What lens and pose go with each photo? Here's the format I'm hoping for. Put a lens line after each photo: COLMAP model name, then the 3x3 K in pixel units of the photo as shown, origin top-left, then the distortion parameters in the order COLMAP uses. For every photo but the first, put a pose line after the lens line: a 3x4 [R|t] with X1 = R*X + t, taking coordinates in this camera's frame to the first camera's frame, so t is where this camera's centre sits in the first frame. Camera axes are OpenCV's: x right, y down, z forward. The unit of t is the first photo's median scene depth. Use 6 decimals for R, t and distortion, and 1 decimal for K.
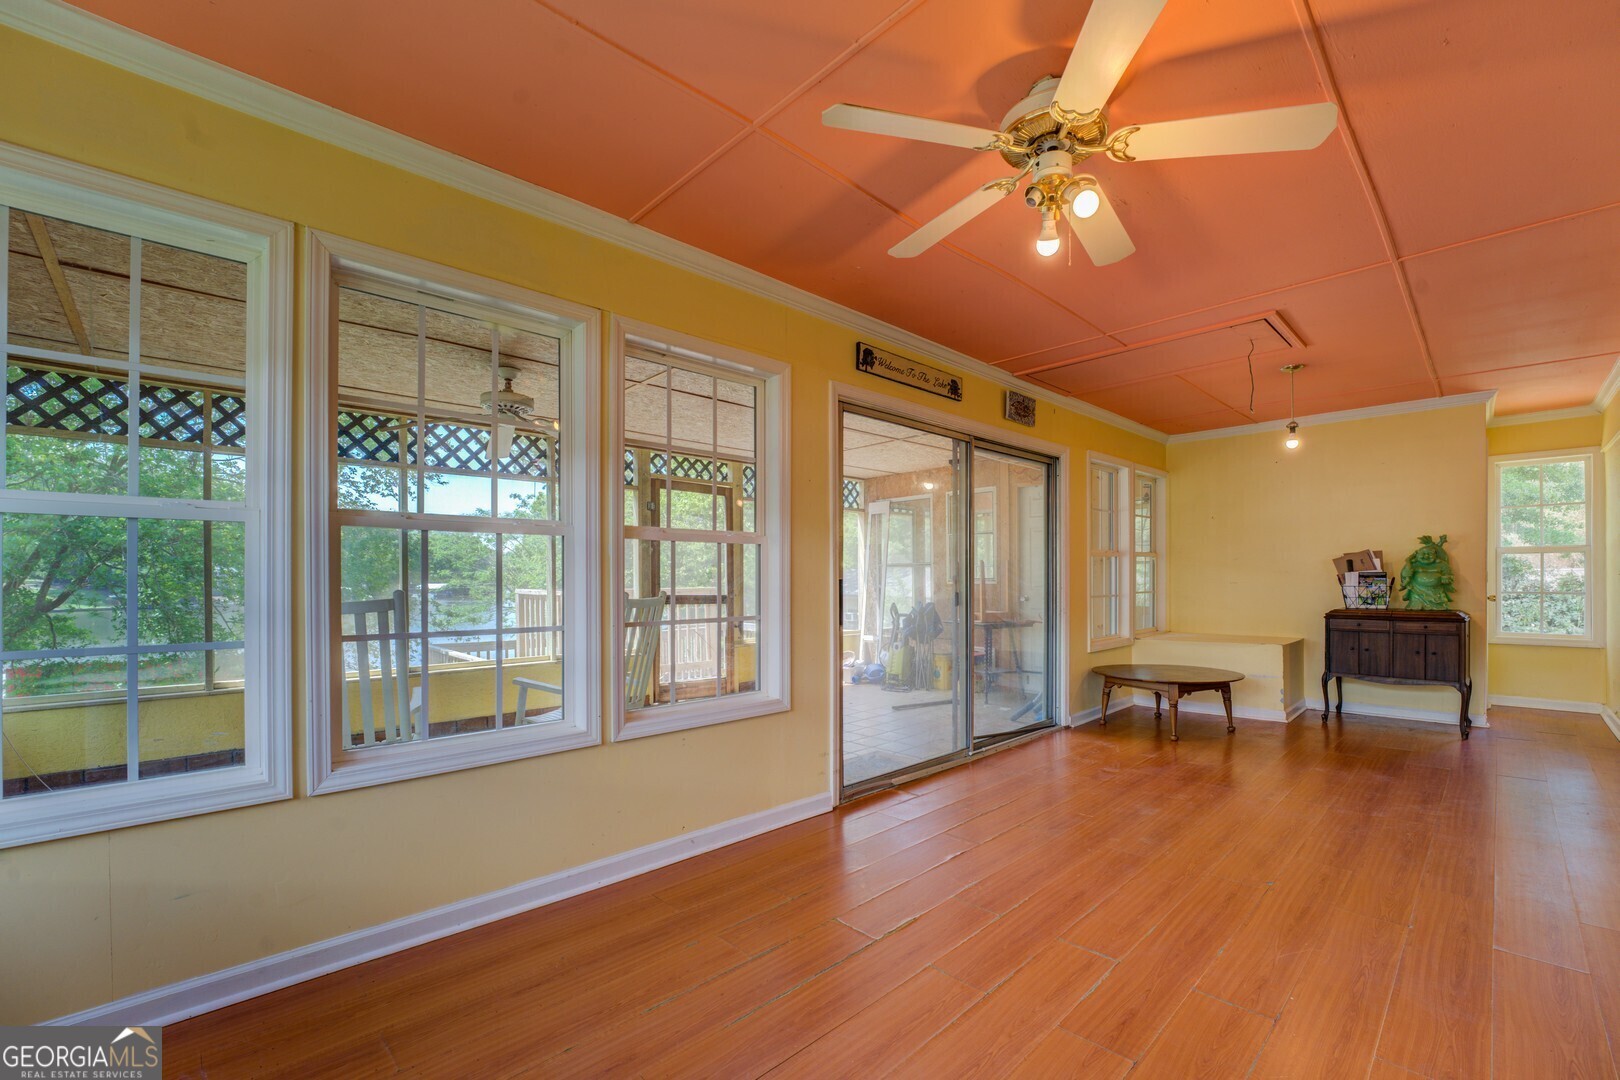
lens RADIAL K [[675.7, 0, 815.5], [0, 675.7, 574.6], [0, 0, 1]] dist [-0.018601, 0.000171]
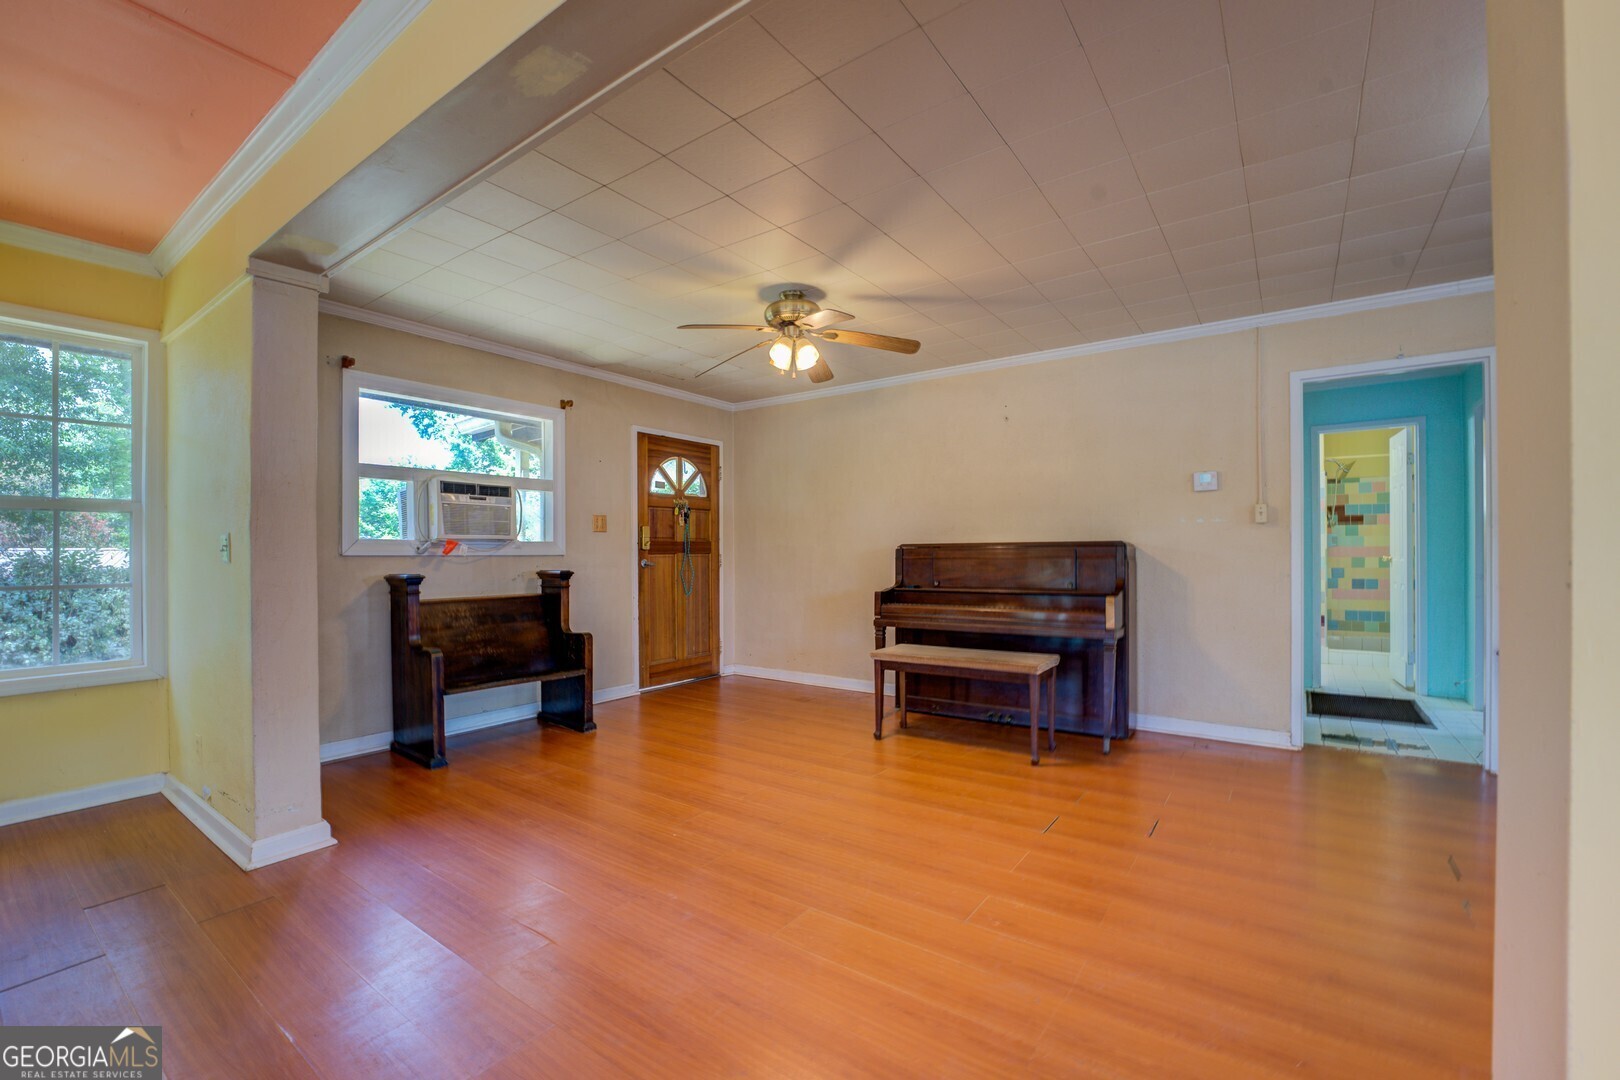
lens RADIAL K [[679.1, 0, 803.2], [0, 679.1, 554.5], [0, 0, 1]] dist [-0.022257, 0.000072]
pose [[-0.170407, -0.000213, 0.985374, 0.550565], [-0.001024, 0.999999, 0.000039, 0.001649], [-0.985373, -0.001002, -0.170407, 0.573681]]
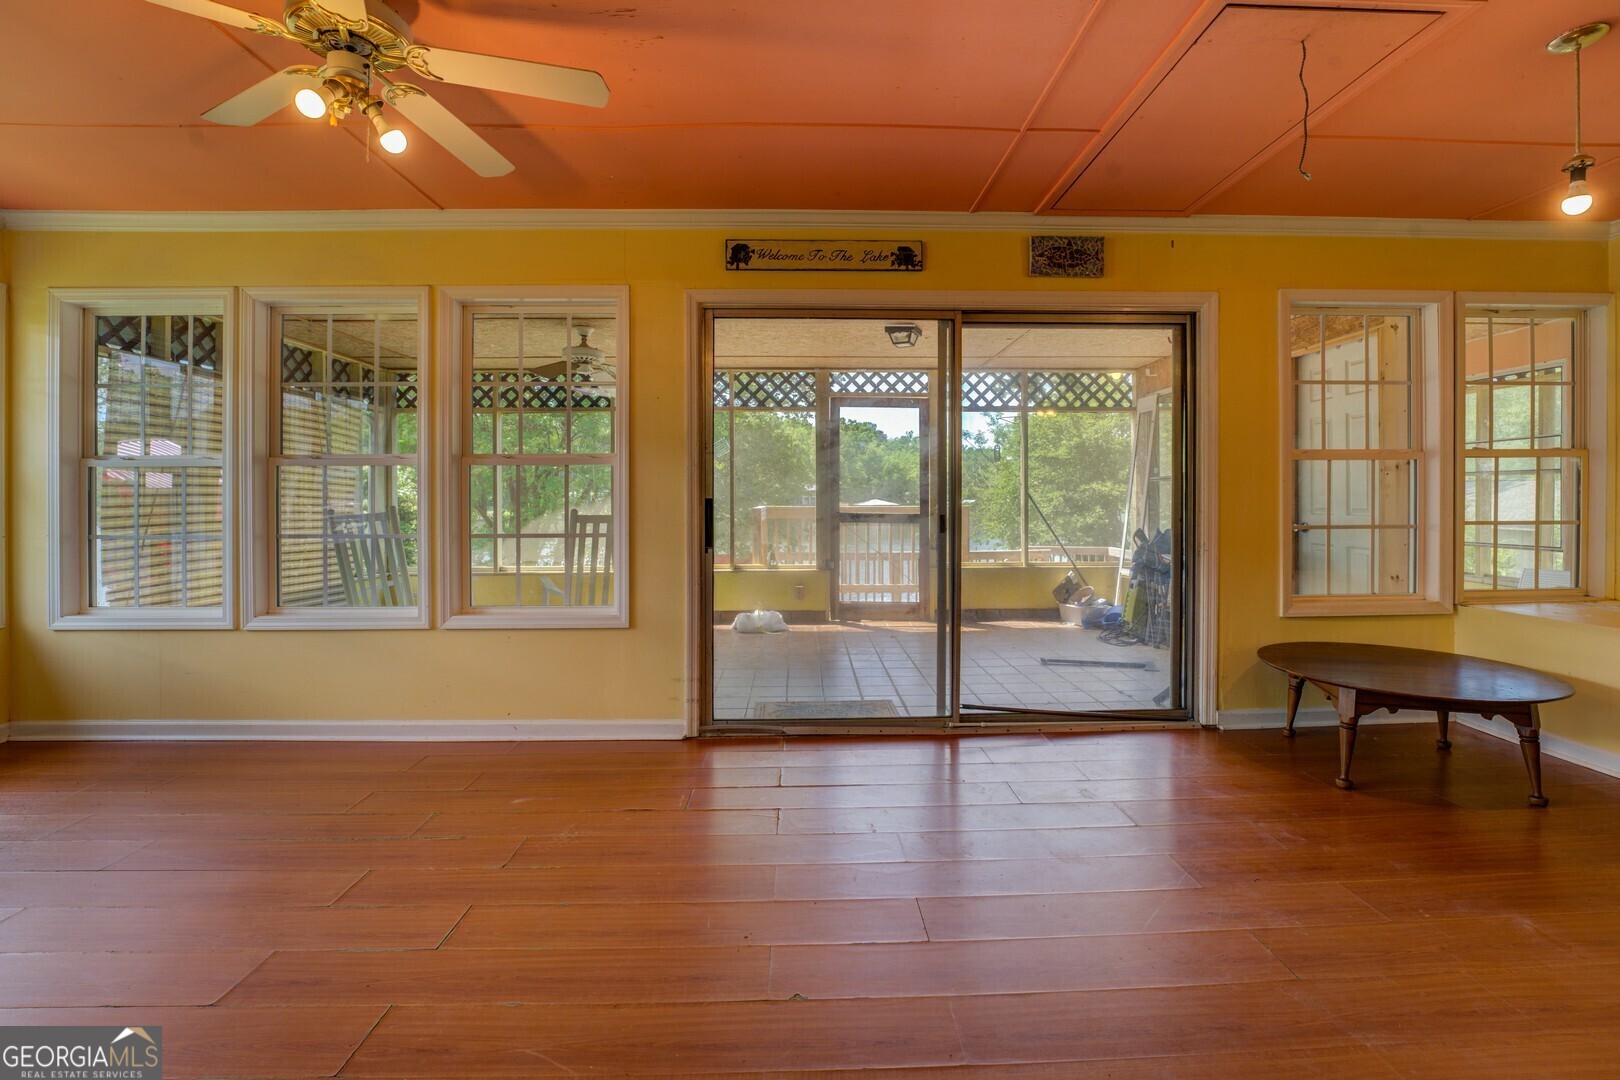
lens RADIAL K [[682.9, 0, 819.3], [0, 682.9, 498.0], [0, 0, 1]] dist [-0.015562, 0.000396]
pose [[0.744455, 0.003324, -0.667664, 0.547698], [0.004433, 0.999941, 0.009921, -0.002035], [0.667658, -0.010345, 0.744396, 0.276053]]
